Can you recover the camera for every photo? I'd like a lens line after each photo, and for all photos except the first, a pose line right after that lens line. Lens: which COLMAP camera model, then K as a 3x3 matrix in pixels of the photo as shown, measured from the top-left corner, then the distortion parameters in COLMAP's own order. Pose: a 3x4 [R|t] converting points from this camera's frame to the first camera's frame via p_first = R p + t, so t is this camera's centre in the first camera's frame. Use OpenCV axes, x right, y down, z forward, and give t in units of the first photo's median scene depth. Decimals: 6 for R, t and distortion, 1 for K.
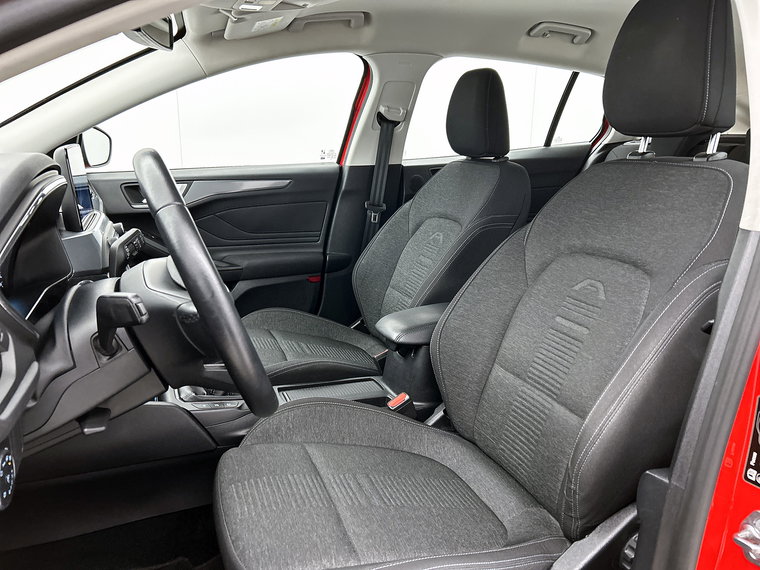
lens RADIAL K [[573.5, 0, 380.0], [0, 573.5, 285.0], [0, 0, 1]] dist [0.069797, -0.110874]
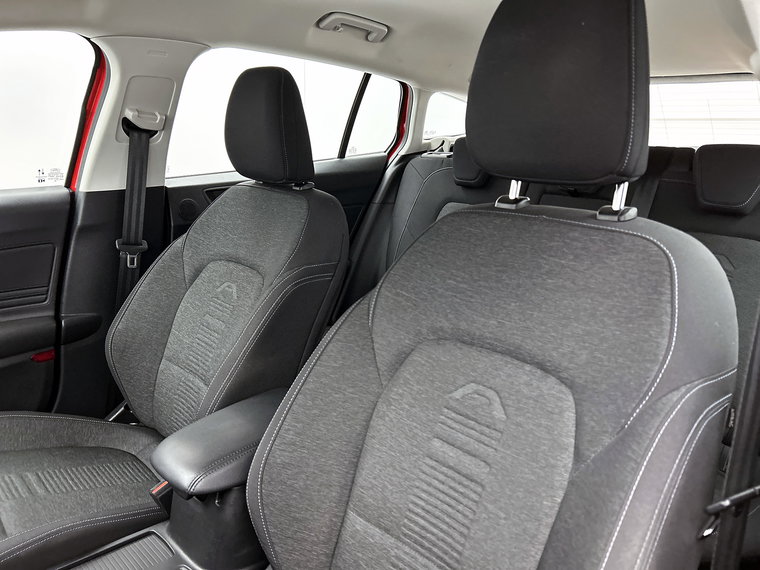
lens RADIAL K [[583.7, 0, 381.6], [0, 583.7, 278.8], [0, 0, 1]] dist [0.074077, -0.089711]
pose [[0.922239, -0.086148, 0.376899, -0.001592], [0.084785, 0.996194, 0.020239, -0.095974], [-0.377208, 0.013291, 0.926033, 0.222334]]
